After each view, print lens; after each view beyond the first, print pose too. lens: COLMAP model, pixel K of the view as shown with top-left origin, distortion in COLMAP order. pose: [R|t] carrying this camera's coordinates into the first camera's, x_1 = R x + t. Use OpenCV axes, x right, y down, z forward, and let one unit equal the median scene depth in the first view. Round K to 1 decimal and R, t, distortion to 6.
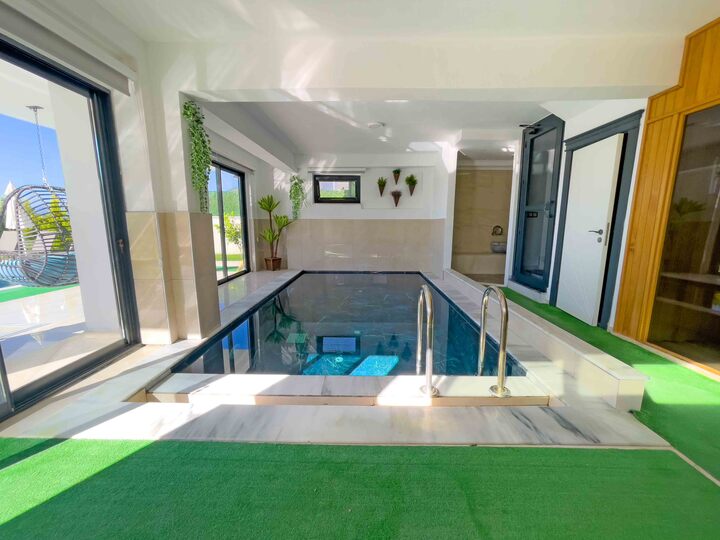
lens RADIAL K [[293.2, 0, 355.9], [0, 293.2, 268.6], [0, 0, 1]] dist [0.001535, 0.000320]
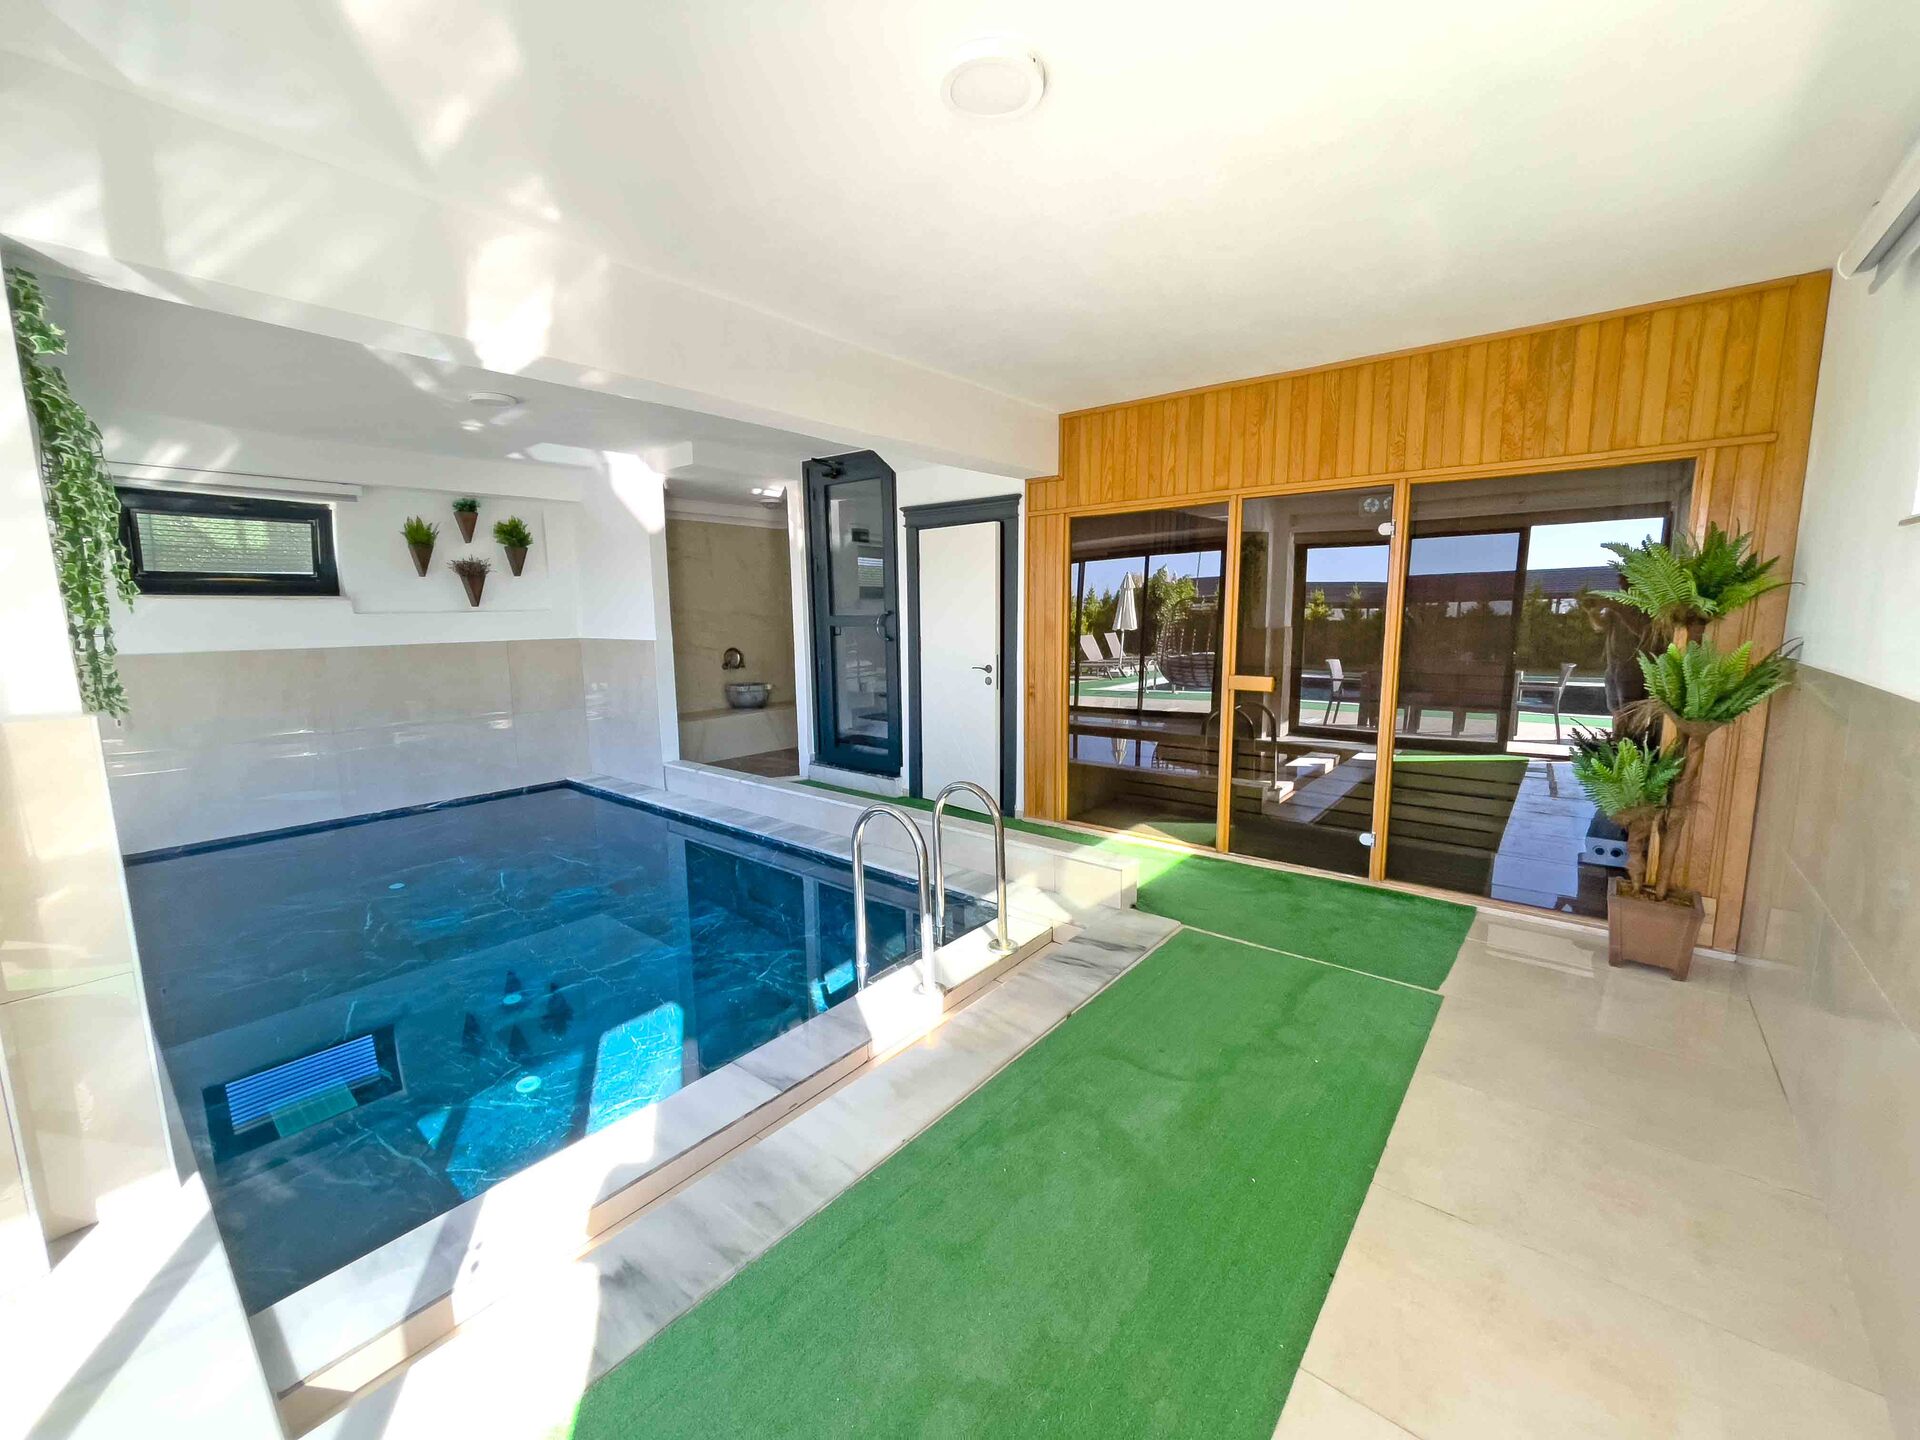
lens RADIAL K [[781.9, 0, 949.0], [0, 781.9, 716.4], [0, 0, 1]] dist [0.001535, 0.000320]
pose [[0.622418, -0.116710, 0.773935, -0.472882], [0.135214, 0.989986, 0.040549, -0.087873], [-0.770917, 0.079408, 0.631966, -0.001359]]
